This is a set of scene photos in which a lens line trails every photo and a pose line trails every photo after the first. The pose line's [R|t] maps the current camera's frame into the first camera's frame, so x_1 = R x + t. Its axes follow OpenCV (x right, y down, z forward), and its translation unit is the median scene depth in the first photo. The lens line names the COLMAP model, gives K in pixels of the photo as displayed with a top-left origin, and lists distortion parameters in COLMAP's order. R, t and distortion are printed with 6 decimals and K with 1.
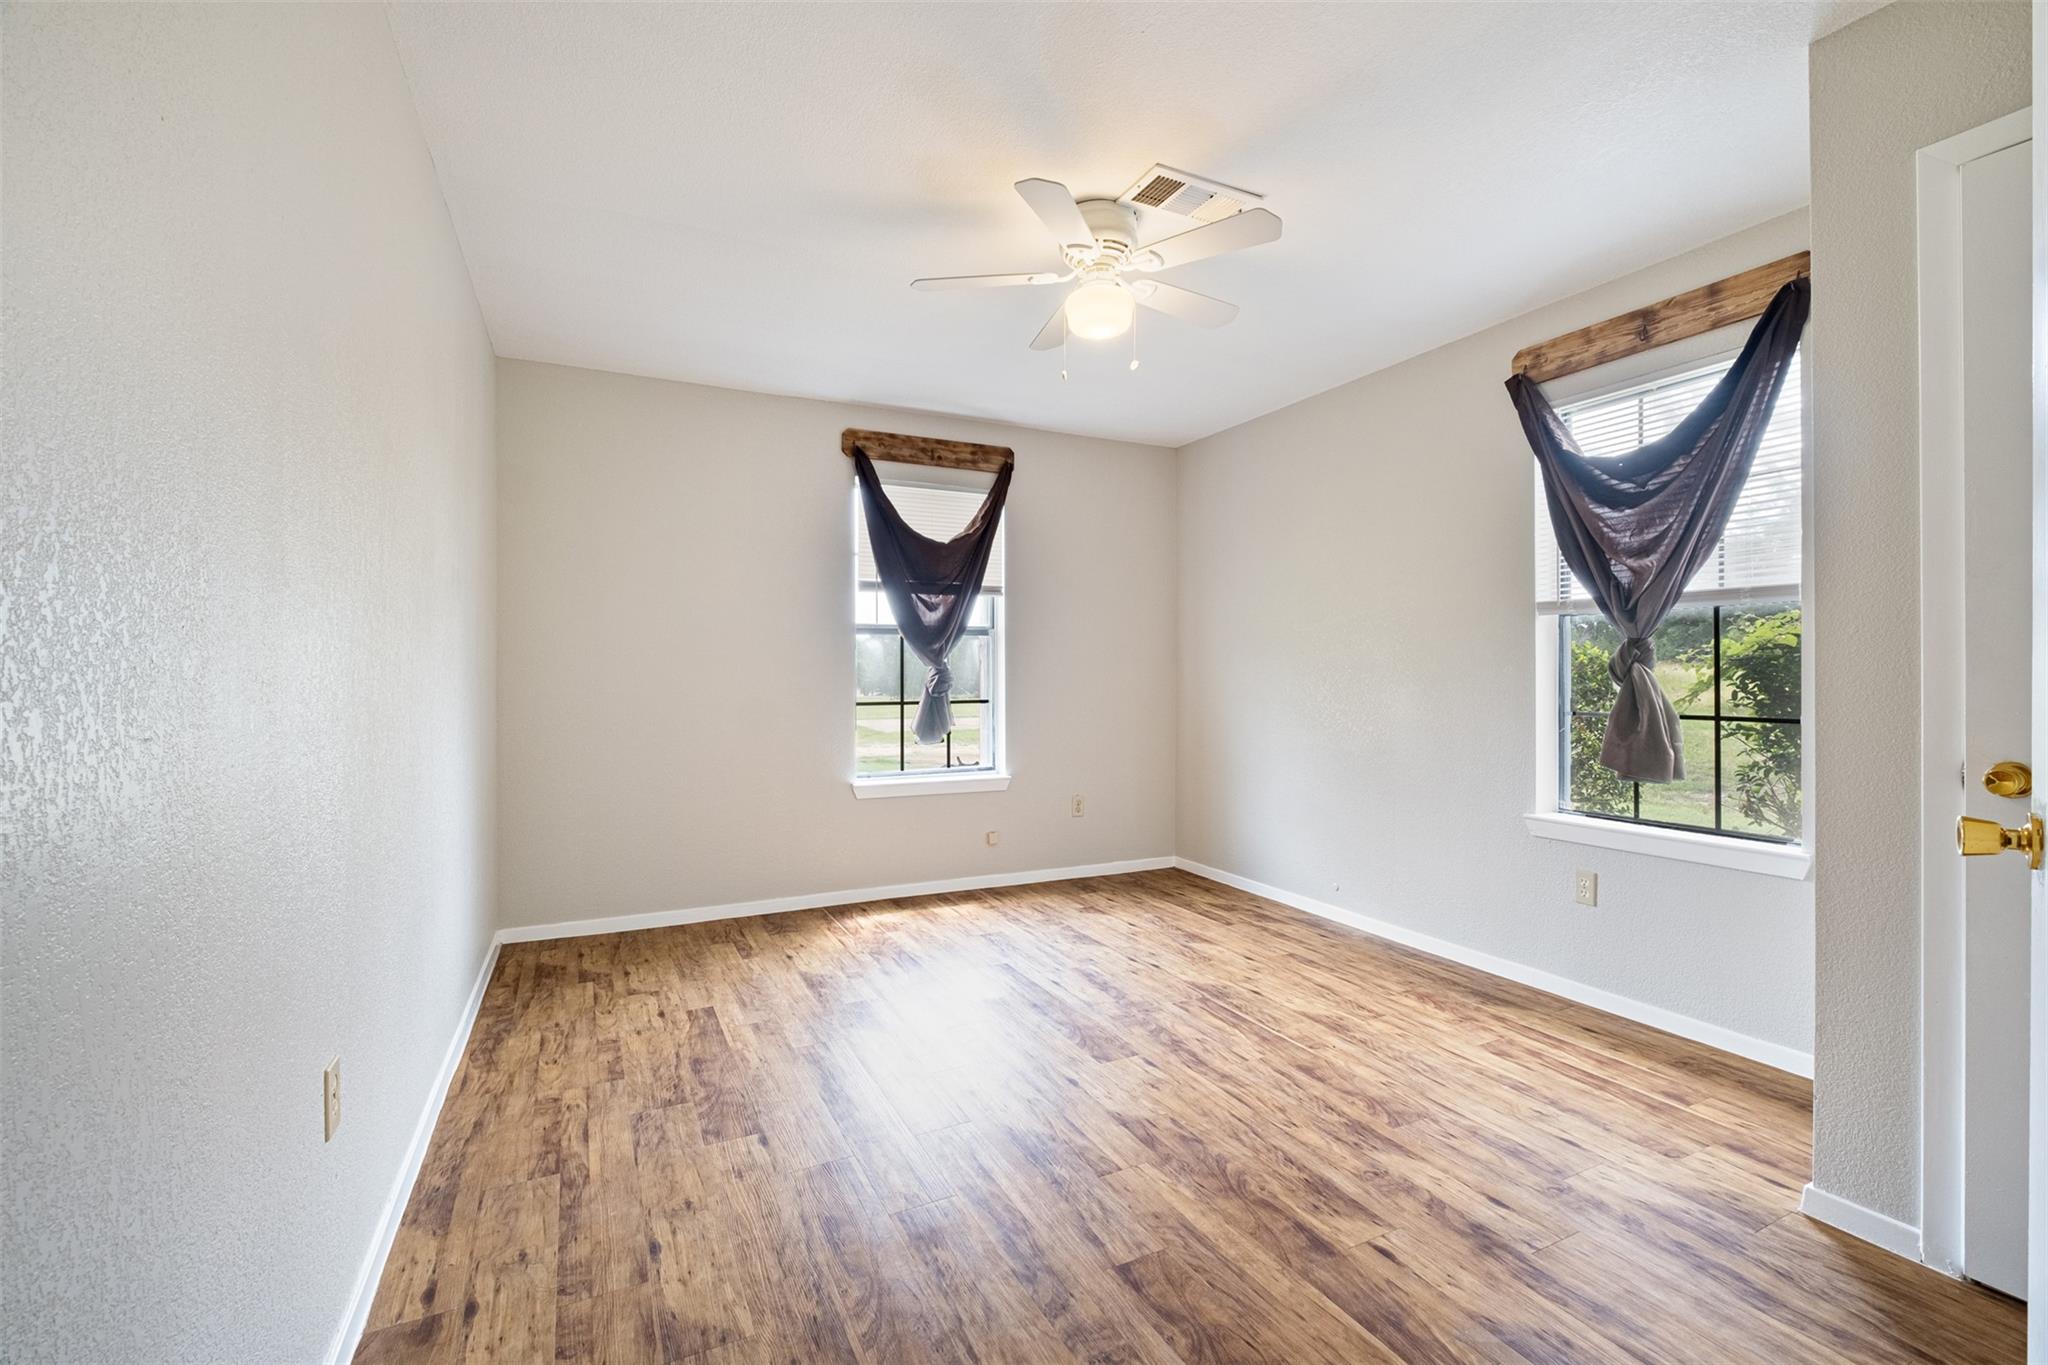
lens RADIAL K [[888.5, 0, 1022.2], [0, 888.5, 677.3], [0, 0, 1]] dist [-0.003700, -0.001859]
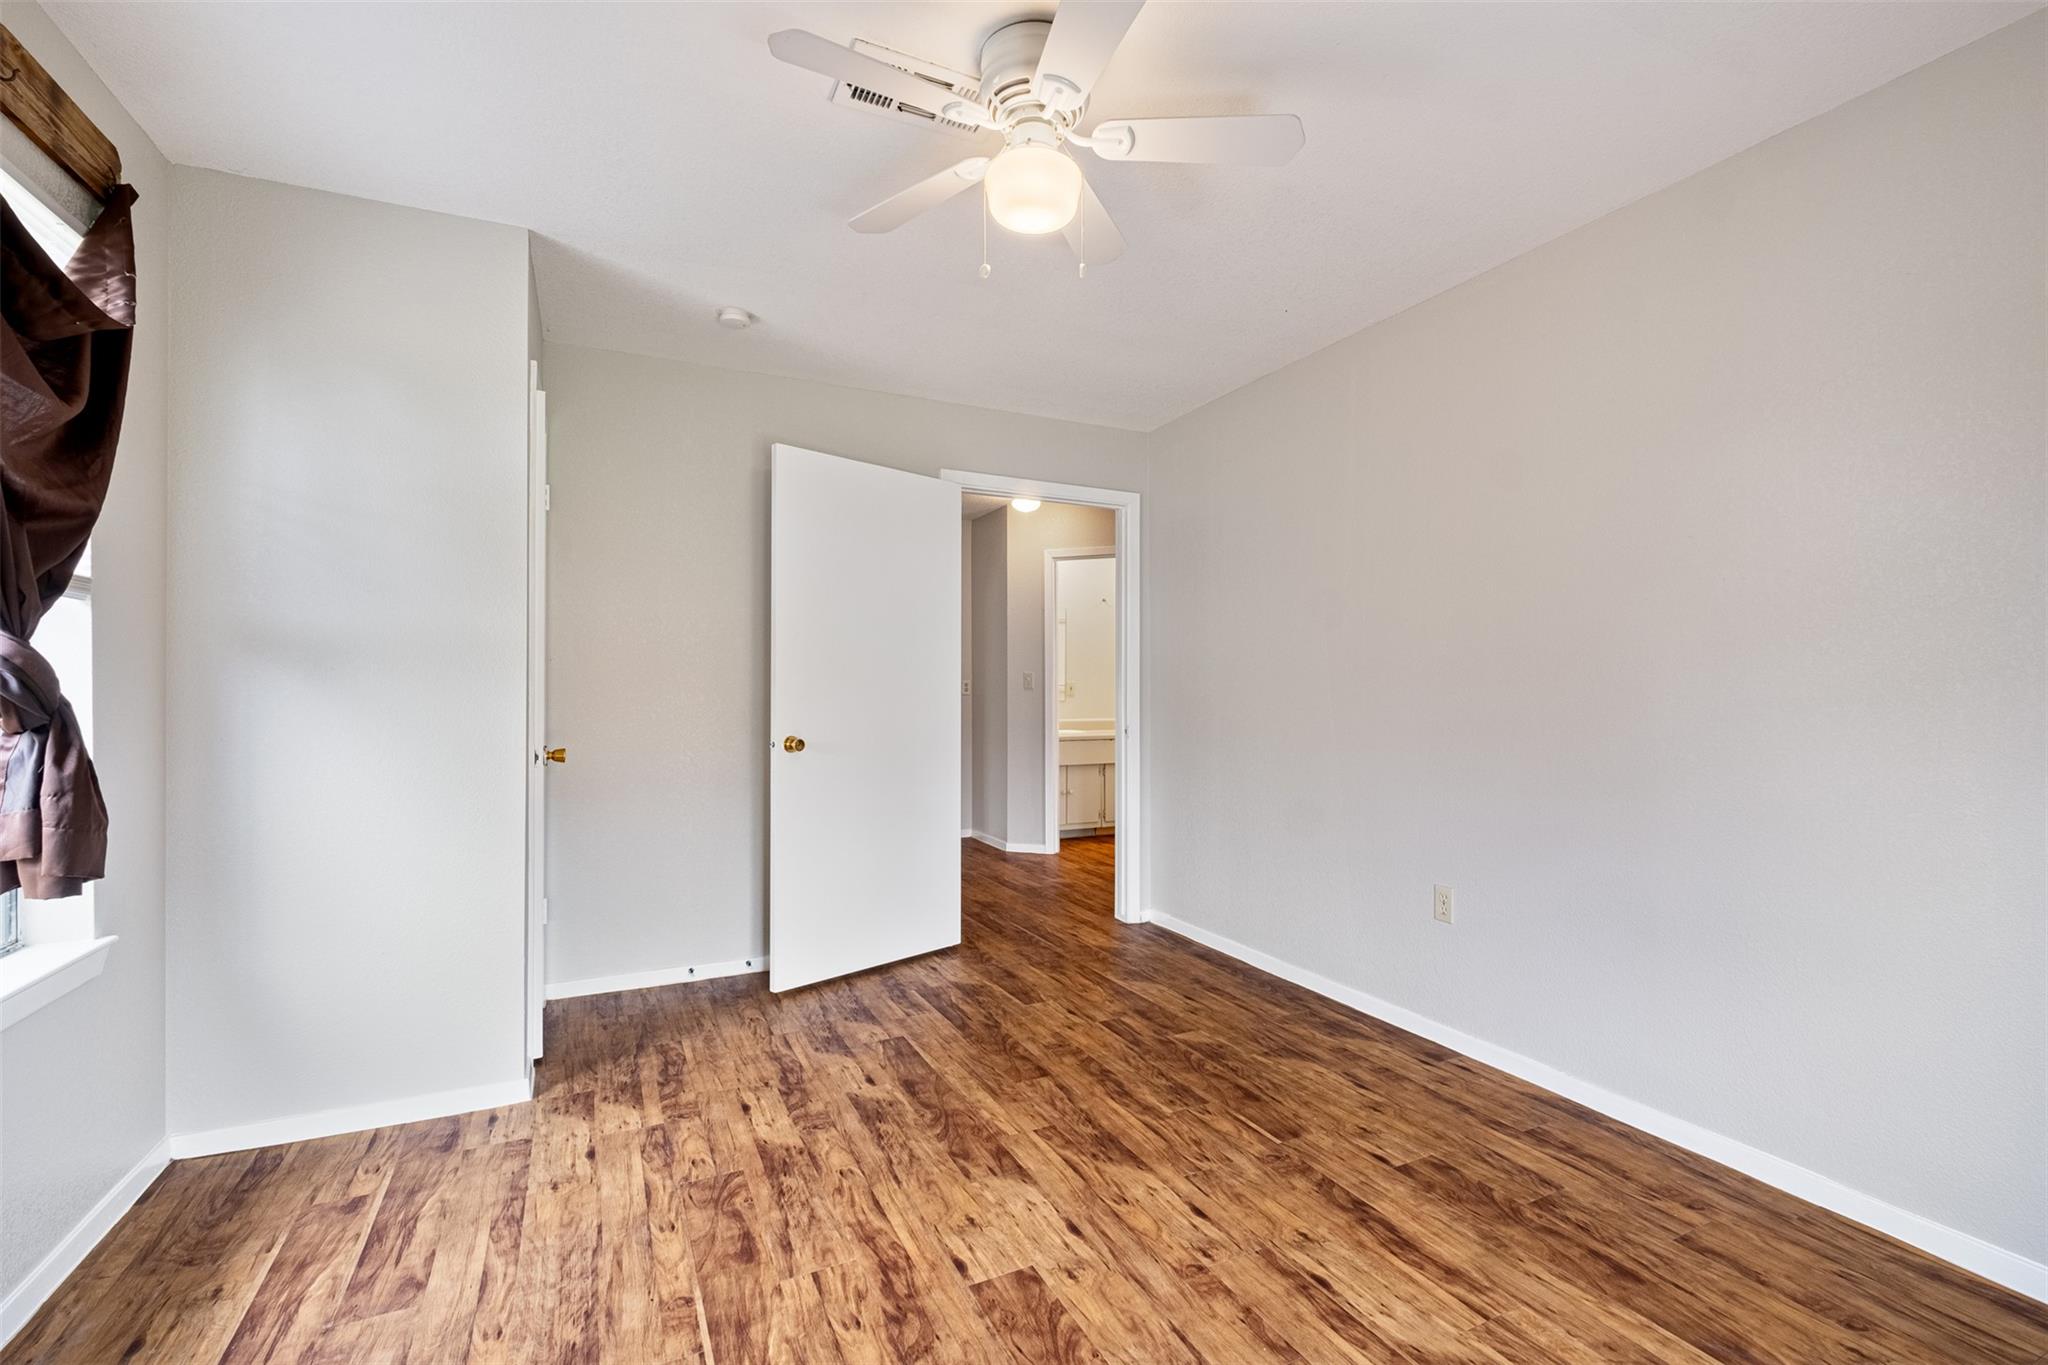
lens RADIAL K [[888.5, 0, 1027.1], [0, 888.5, 682.7], [0, 0, 1]] dist [-0.003700, -0.001859]
pose [[-0.999946, 0.001200, 0.010310, 0.099070], [0.001186, 0.999998, -0.001407, -0.019296], [-0.010311, -0.001394, -0.999946, 1.978654]]
